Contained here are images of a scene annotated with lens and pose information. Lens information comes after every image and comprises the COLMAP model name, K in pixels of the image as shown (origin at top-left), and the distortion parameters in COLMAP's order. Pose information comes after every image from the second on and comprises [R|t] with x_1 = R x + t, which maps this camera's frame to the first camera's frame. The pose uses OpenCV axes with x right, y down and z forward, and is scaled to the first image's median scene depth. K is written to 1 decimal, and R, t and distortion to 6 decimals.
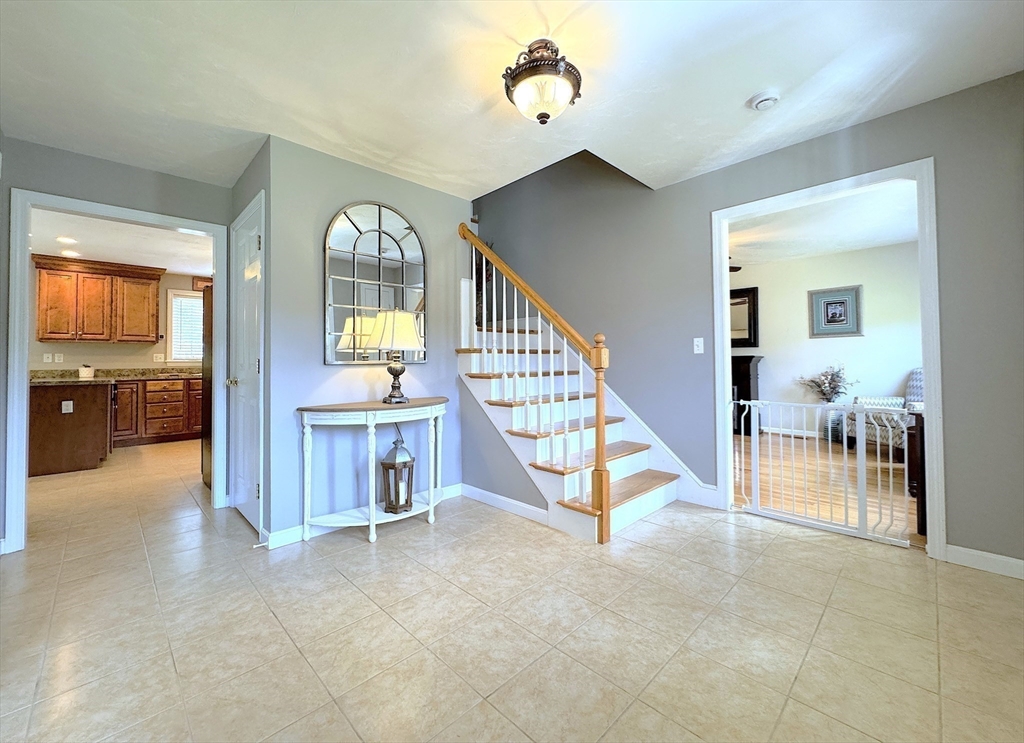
lens RADIAL K [[425.6, 0, 508.6], [0, 425.6, 348.8], [0, 0, 1]] dist [-0.000635, 0.000502]
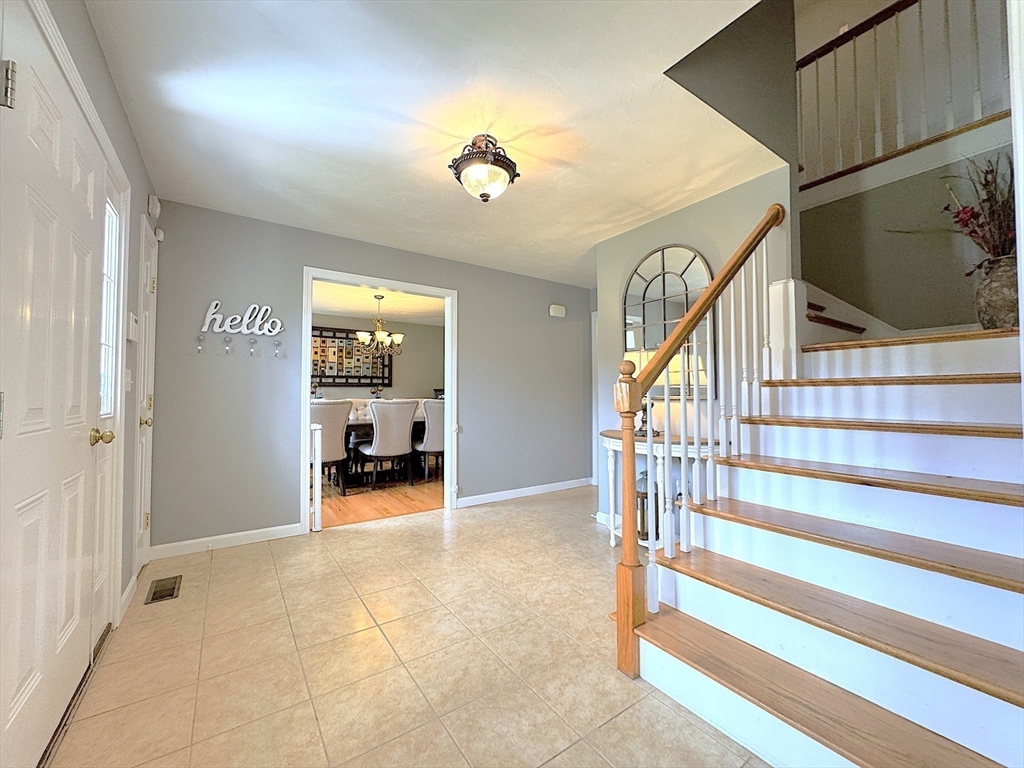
lens RADIAL K [[415.1, 0, 513.7], [0, 415.1, 379.8], [0, 0, 1]] dist [-0.001683, -0.000749]
pose [[-0.182296, -0.027495, -0.982859, 1.113911], [0.029807, 0.998995, -0.033475, 0.014713], [0.982792, -0.035399, -0.181293, 1.176932]]
